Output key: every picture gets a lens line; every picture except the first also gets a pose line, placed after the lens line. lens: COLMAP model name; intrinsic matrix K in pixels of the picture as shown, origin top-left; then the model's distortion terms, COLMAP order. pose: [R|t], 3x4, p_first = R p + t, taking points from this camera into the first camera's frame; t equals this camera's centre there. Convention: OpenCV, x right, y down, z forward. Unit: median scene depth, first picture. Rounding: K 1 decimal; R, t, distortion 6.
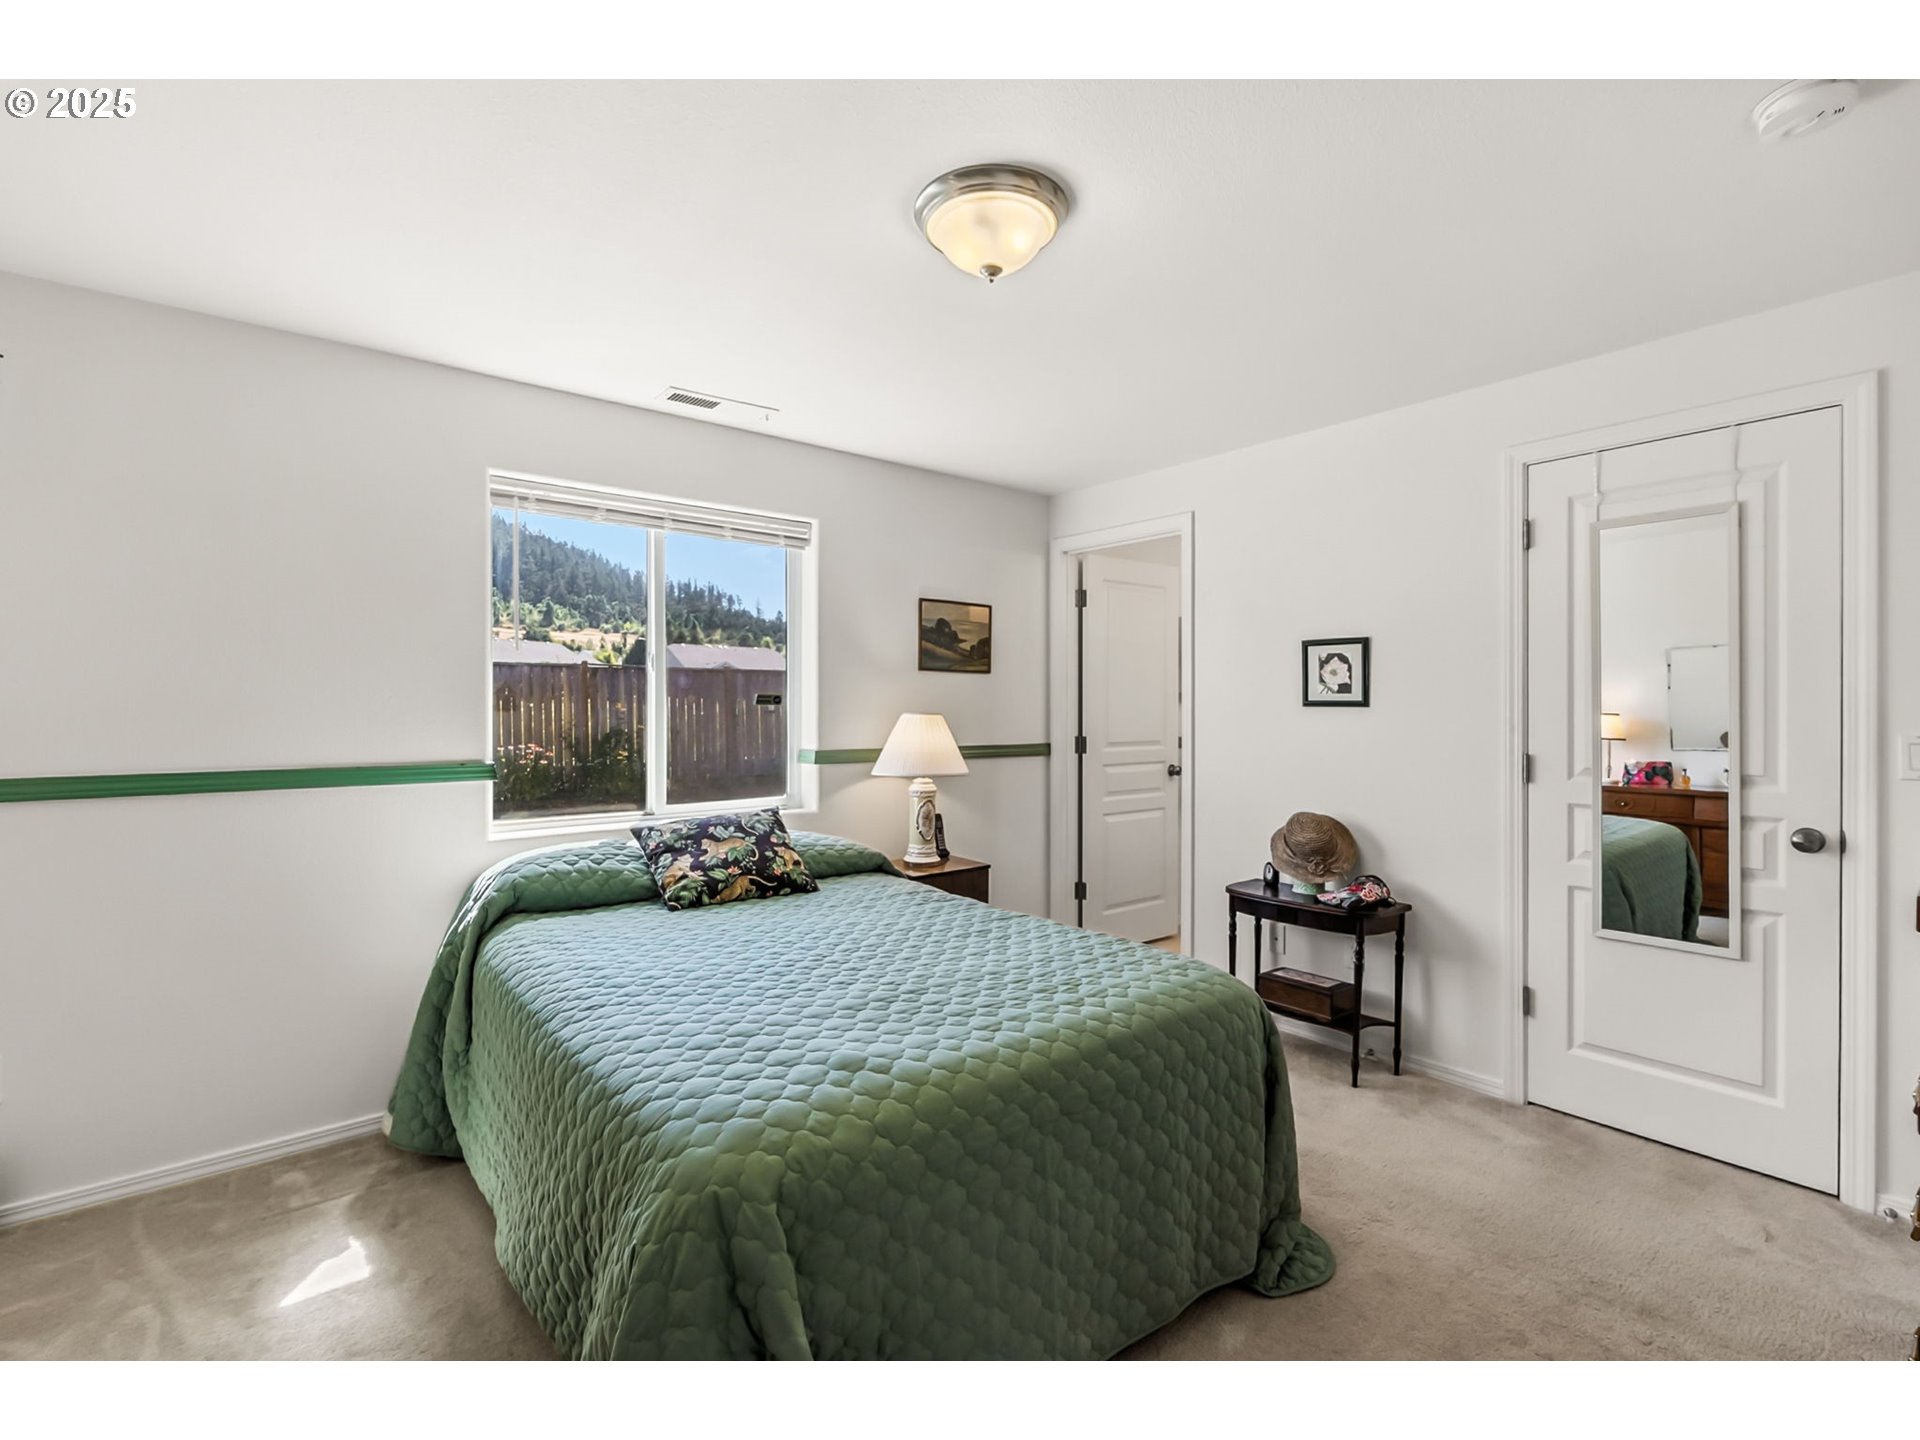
lens RADIAL K [[879.3, 0, 955.5], [0, 879.3, 703.8], [0, 0, 1]] dist [-0.004005, -0.000714]
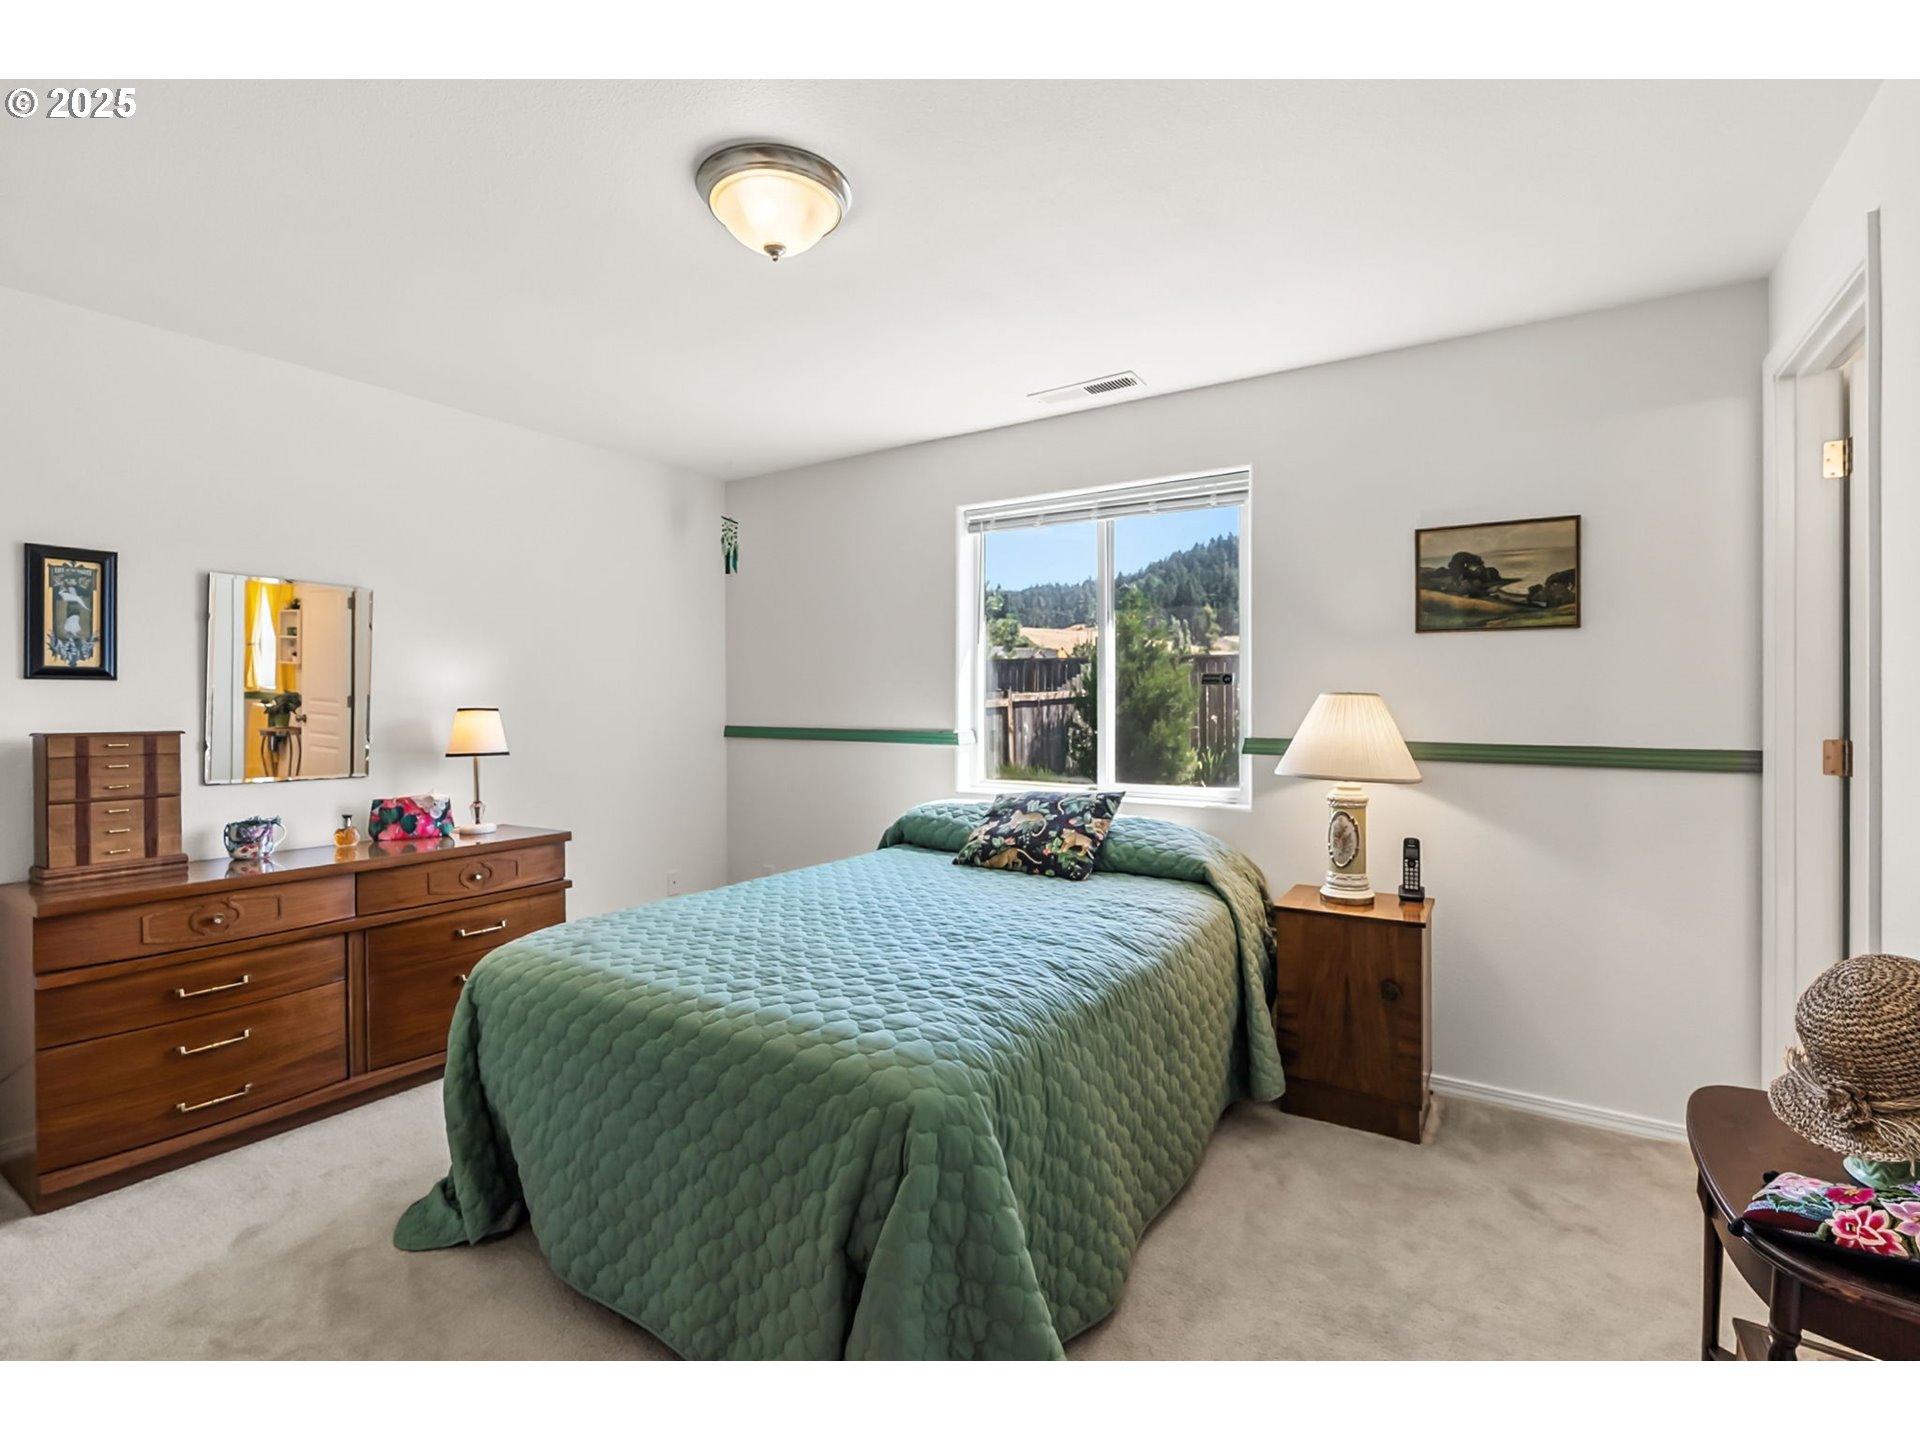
lens RADIAL K [[879.3, 0, 955.5], [0, 879.3, 703.8], [0, 0, 1]] dist [-0.004005, -0.000714]
pose [[0.300732, 0.004805, -0.953697, 0.563654], [0.006659, 0.999952, 0.007138, 0.012313], [0.953685, -0.008497, 0.300686, 0.474329]]
